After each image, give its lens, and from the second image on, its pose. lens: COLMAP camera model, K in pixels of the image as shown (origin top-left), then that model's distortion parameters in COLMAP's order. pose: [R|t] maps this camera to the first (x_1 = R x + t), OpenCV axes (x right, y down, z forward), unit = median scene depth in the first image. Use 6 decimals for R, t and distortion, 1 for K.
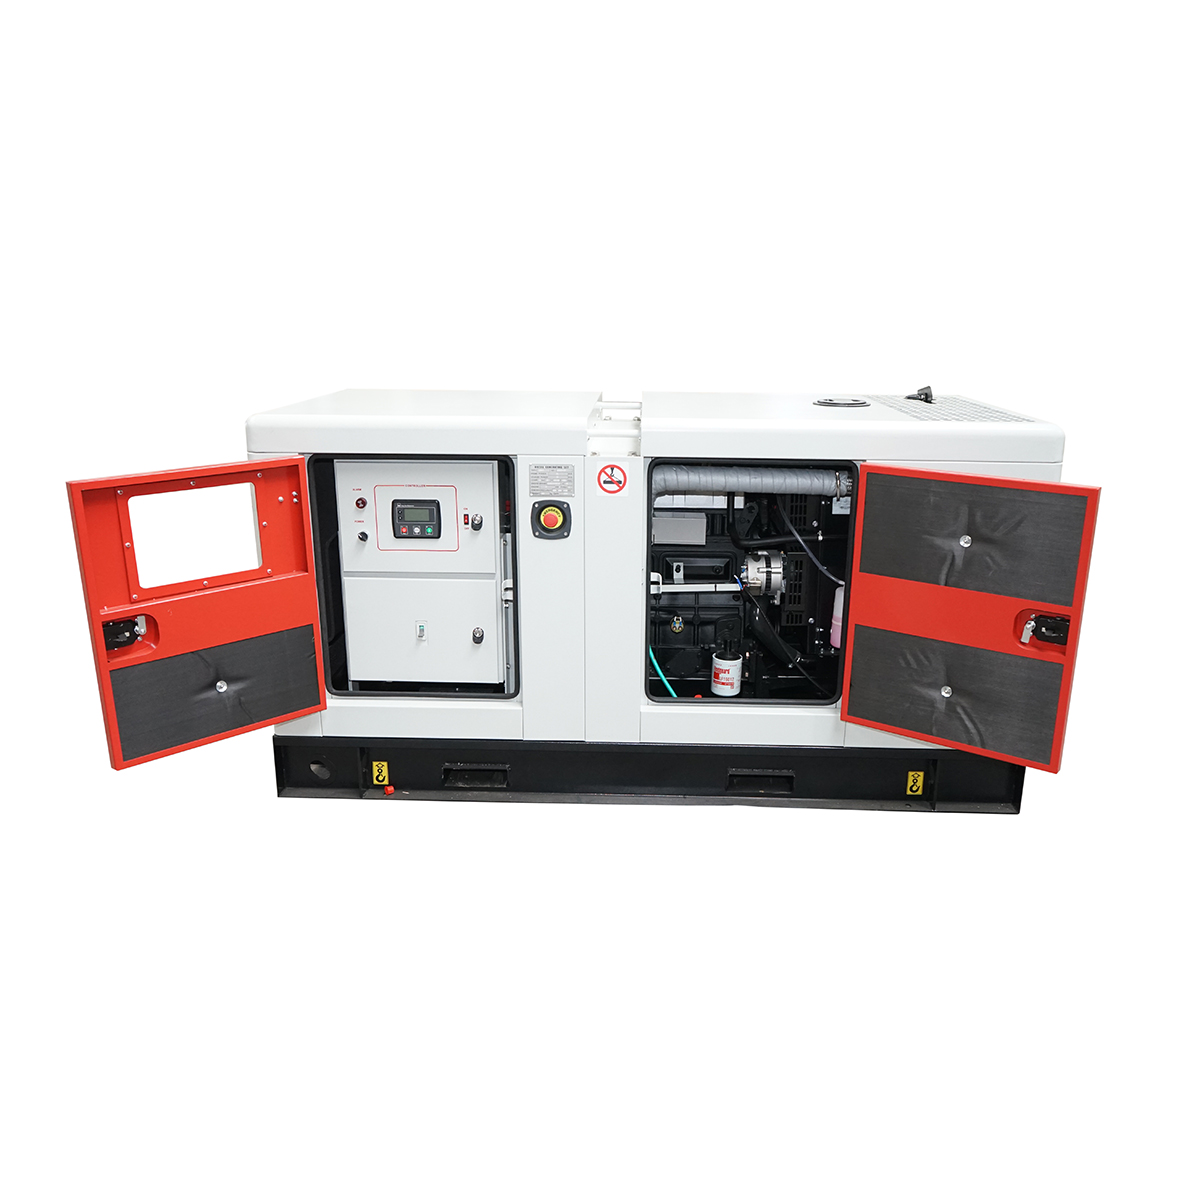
lens RADIAL K [[1051.7, 0, 616.1], [0, 1051.7, 636.5], [0, 0, 1]] dist [-0.005343, -0.003748]
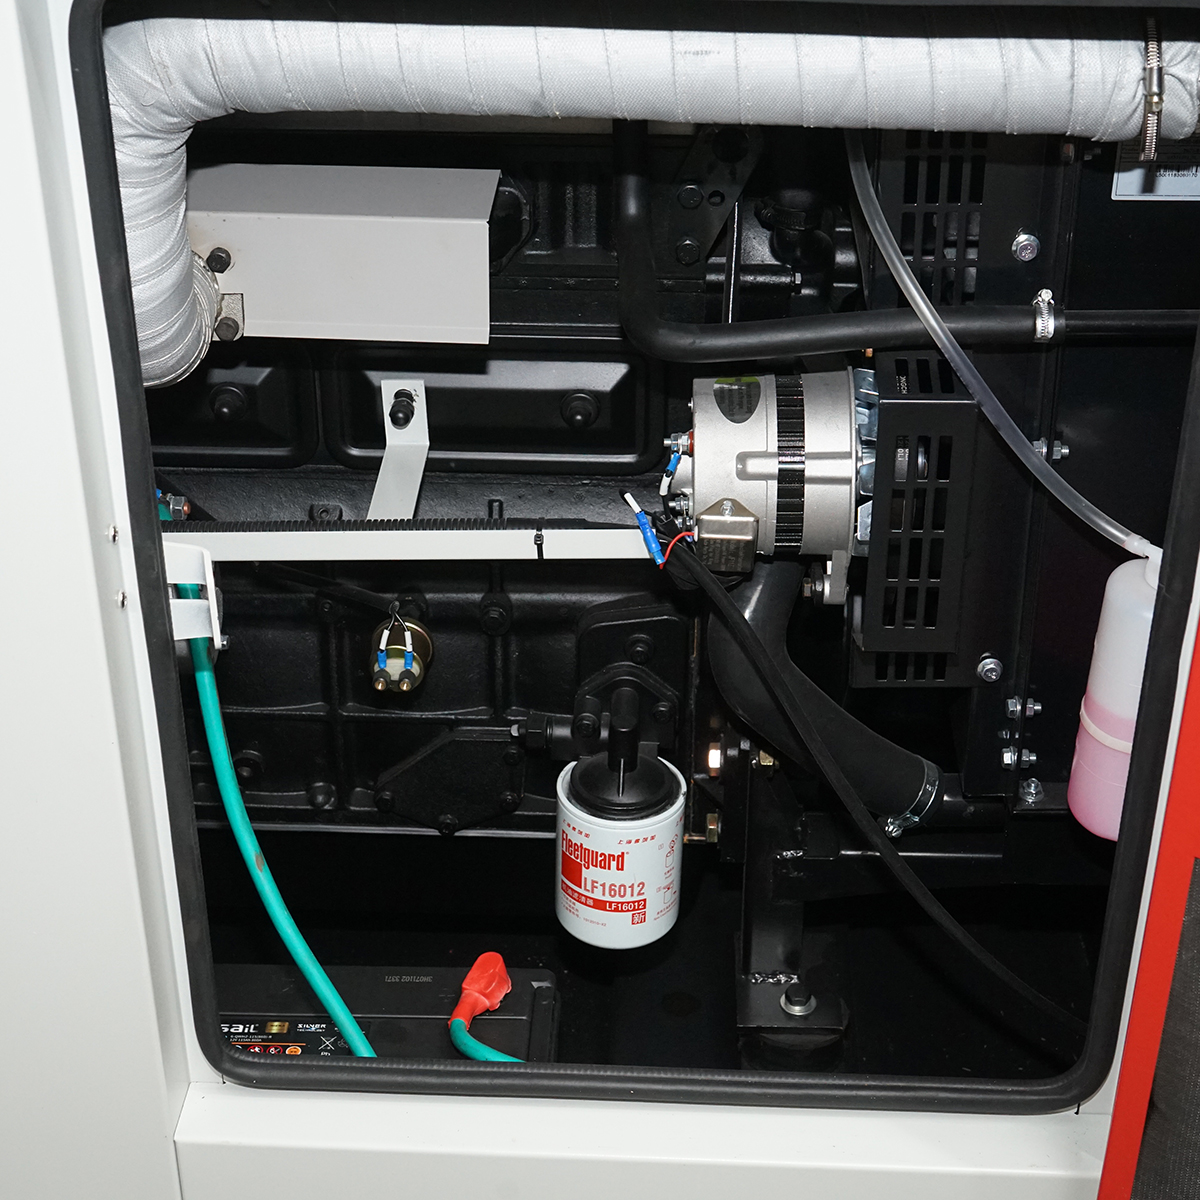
lens RADIAL K [[2094.9, 0, 600.0], [0, 2094.9, 600.0], [0, 0, 1]] dist [0.027417, 0.021670]
pose [[0.999904, 0.001878, -0.013764, 0.111636], [0.001176, 0.975811, 0.218612, -0.126720], [0.013842, -0.218607, 0.975715, 0.579852]]
